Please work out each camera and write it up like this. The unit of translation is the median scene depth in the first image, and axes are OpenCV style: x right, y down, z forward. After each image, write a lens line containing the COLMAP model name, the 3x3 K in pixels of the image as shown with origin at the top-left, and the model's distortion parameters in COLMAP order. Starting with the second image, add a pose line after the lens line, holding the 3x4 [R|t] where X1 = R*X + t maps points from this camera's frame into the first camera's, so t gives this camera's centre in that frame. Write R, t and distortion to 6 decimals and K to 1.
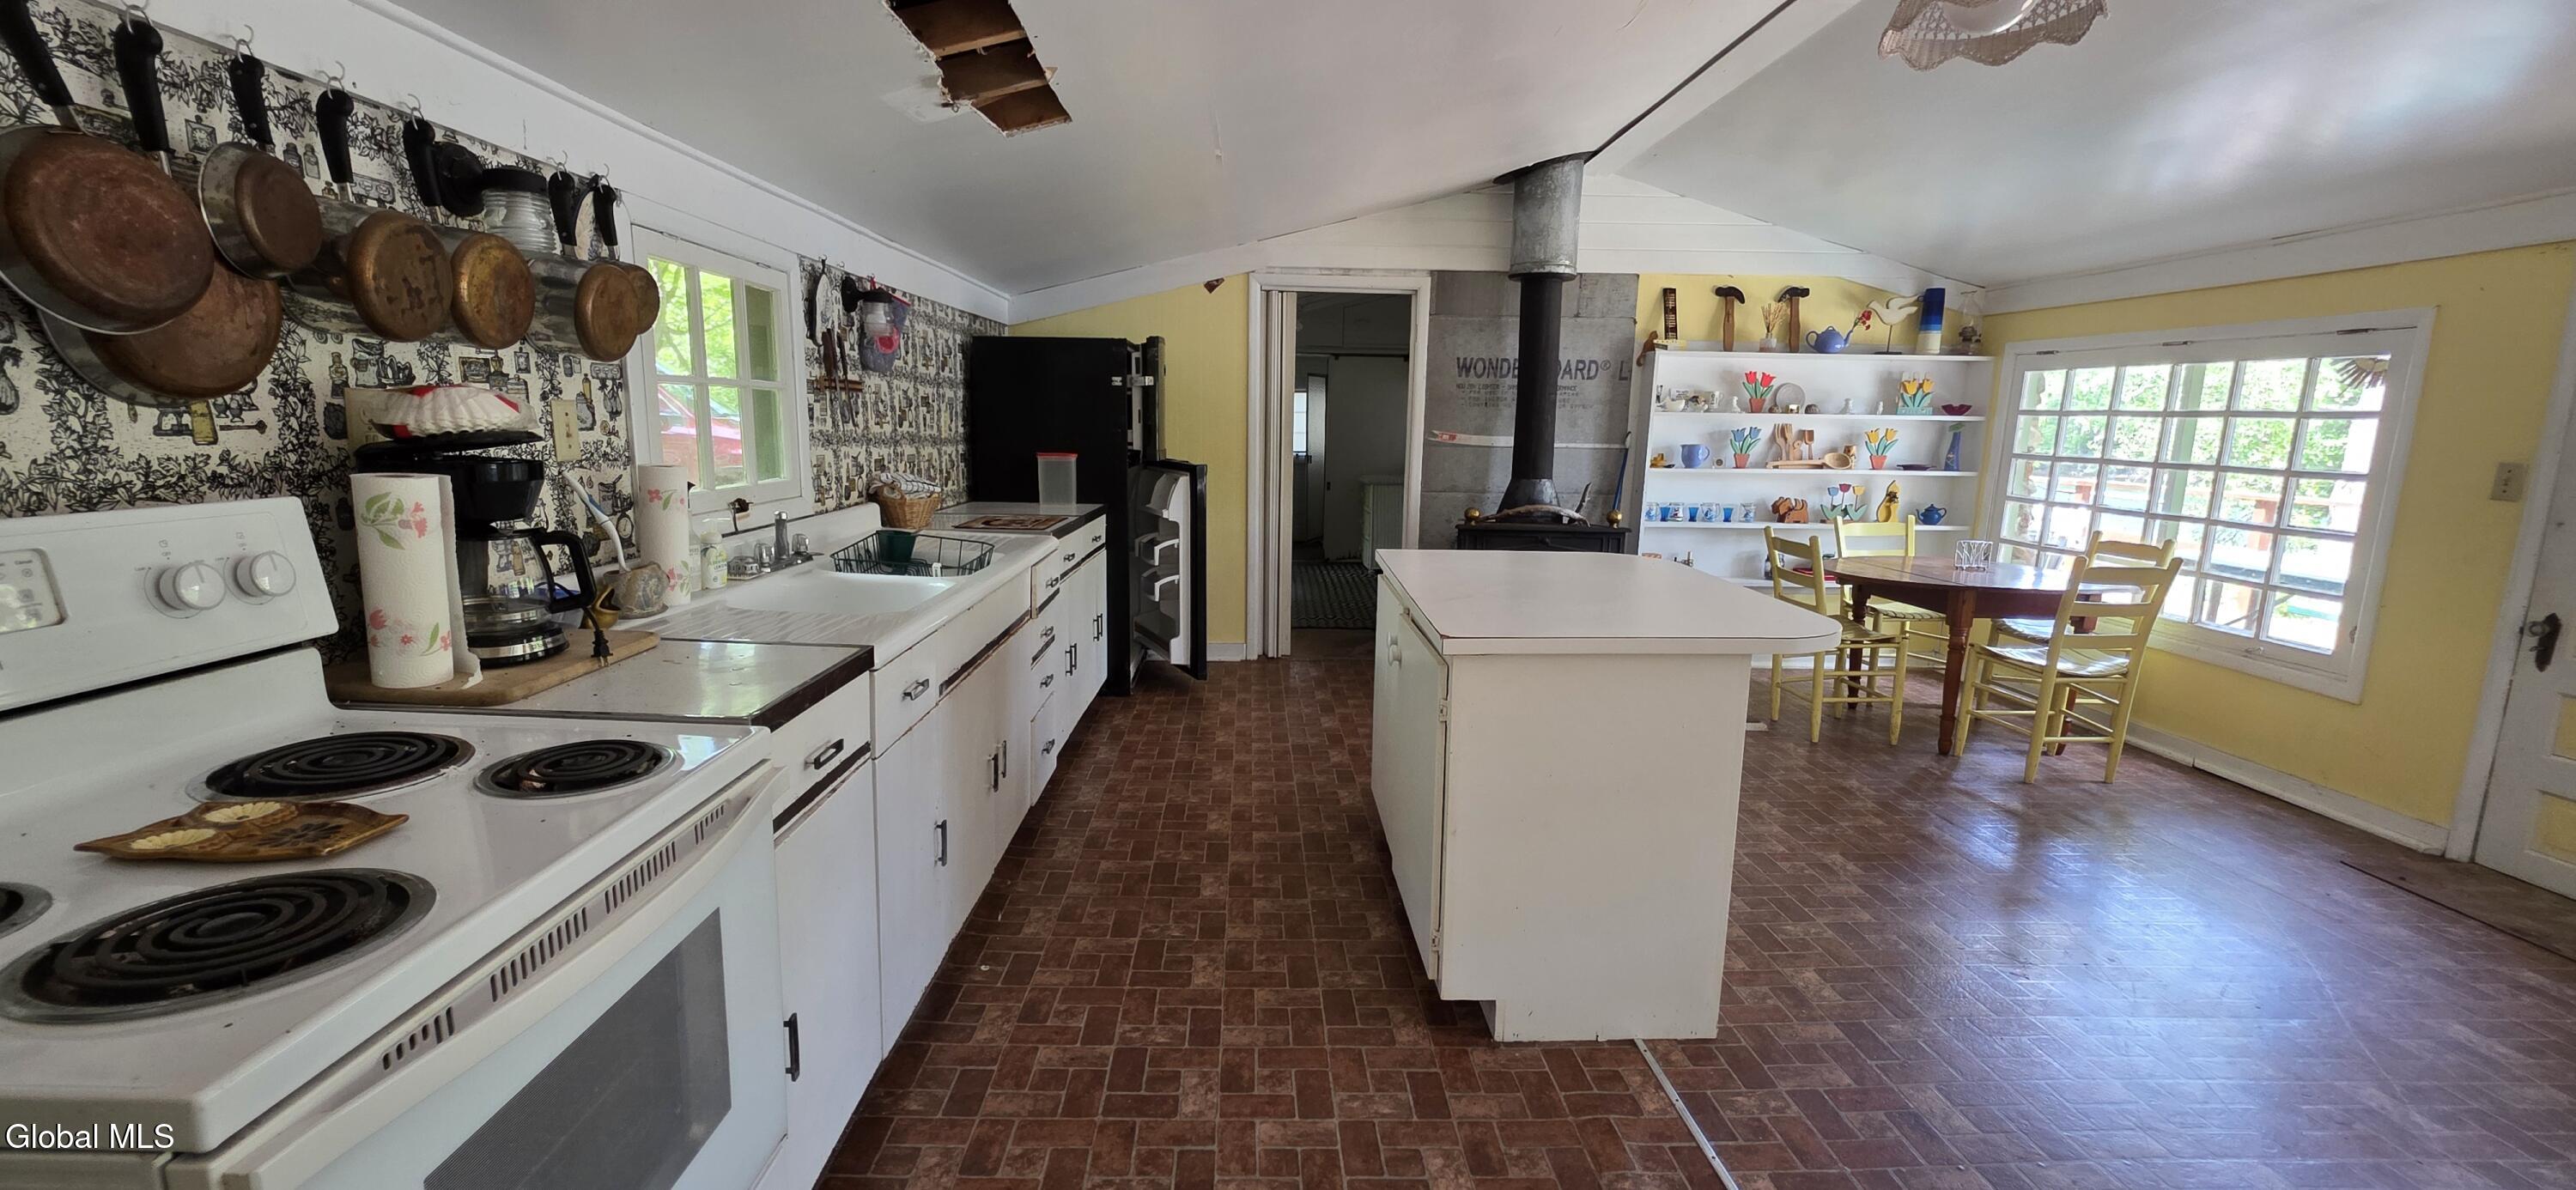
lens RADIAL K [[1026.8, 0, 1279.3], [0, 1026.8, 600.3], [0, 0, 1]] dist [-0.001866, -0.000193]
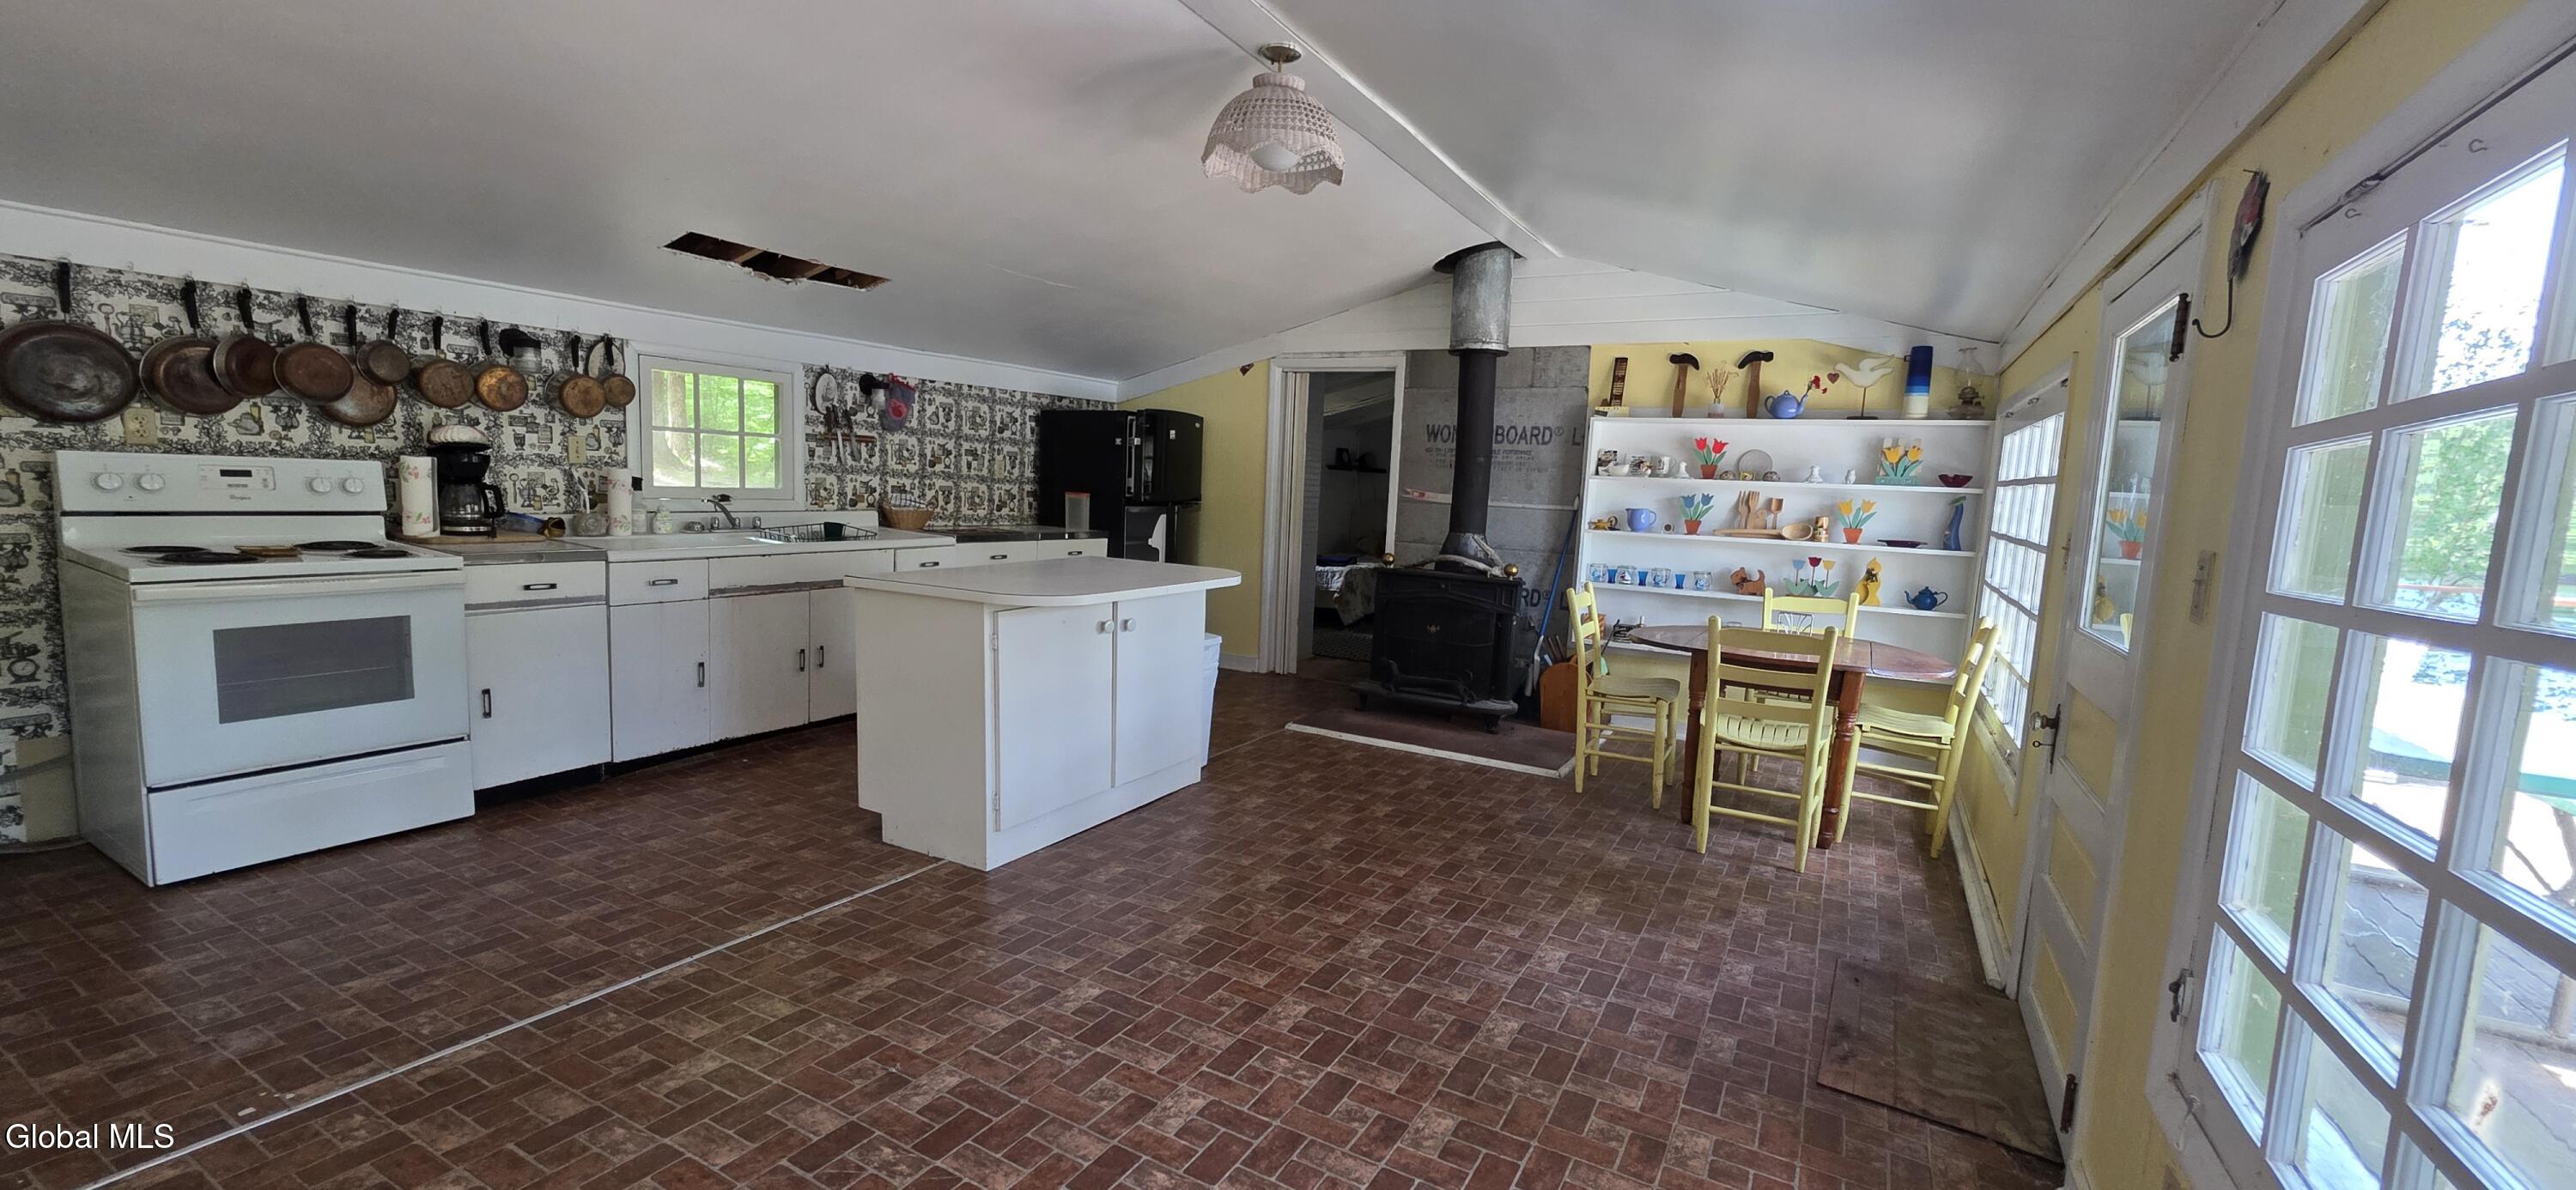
lens RADIAL K [[1026.8, 0, 1279.3], [0, 1026.8, 600.3], [0, 0, 1]] dist [-0.001866, -0.000193]
pose [[0.856615, 0.082461, -0.509325, 0.633942], [-0.121187, 0.991686, -0.043263, 0.024205], [0.501523, 0.098783, 0.859486, -0.035155]]
